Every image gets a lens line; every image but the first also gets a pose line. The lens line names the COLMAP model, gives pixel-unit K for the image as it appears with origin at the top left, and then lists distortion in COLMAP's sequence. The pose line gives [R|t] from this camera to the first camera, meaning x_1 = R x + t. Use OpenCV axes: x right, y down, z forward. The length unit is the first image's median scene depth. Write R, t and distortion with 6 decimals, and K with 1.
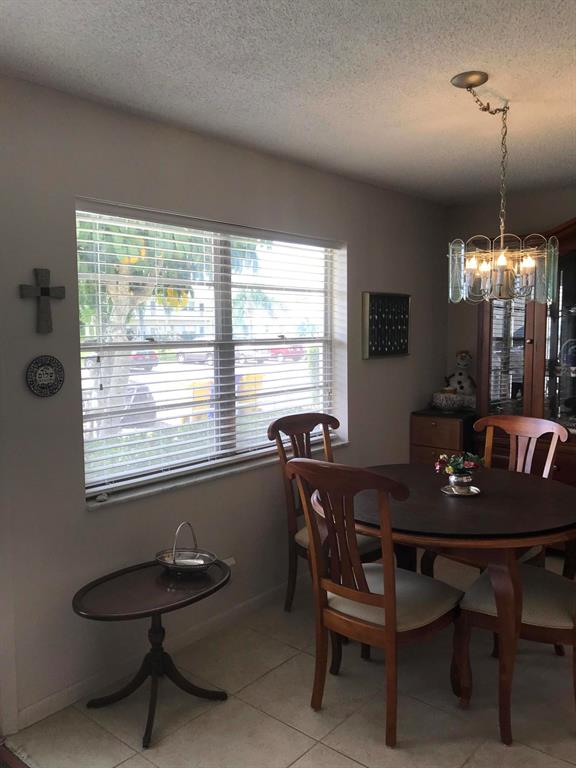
lens RADIAL K [[637.1, 0, 288.3], [0, 637.1, 383.9], [0, 0, 1]] dist [0.012201, -0.010837]
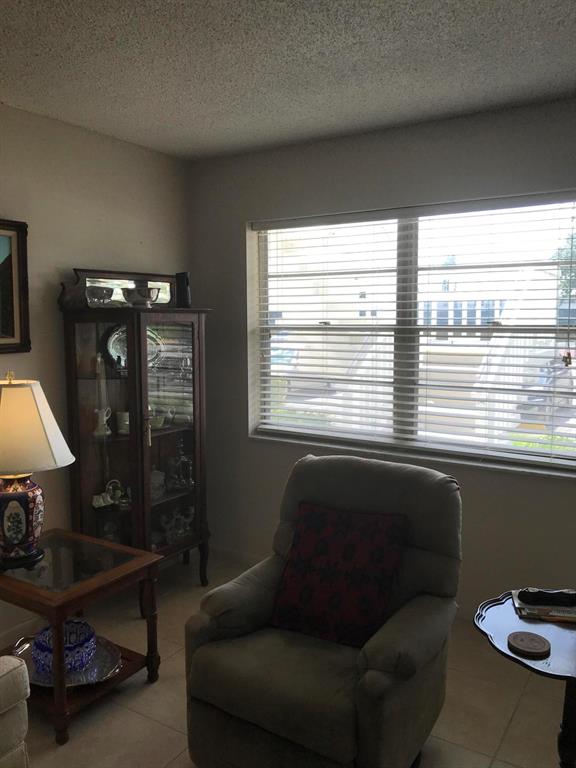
lens RADIAL K [[637.1, 0, 284.6], [0, 637.1, 372.2], [0, 0, 1]] dist [0.012201, -0.010837]
pose [[0.108349, 0.095801, -0.989486, 0.892583], [-0.070636, 0.993572, 0.088462, -0.075170], [0.991600, 0.060309, 0.114419, 0.766600]]
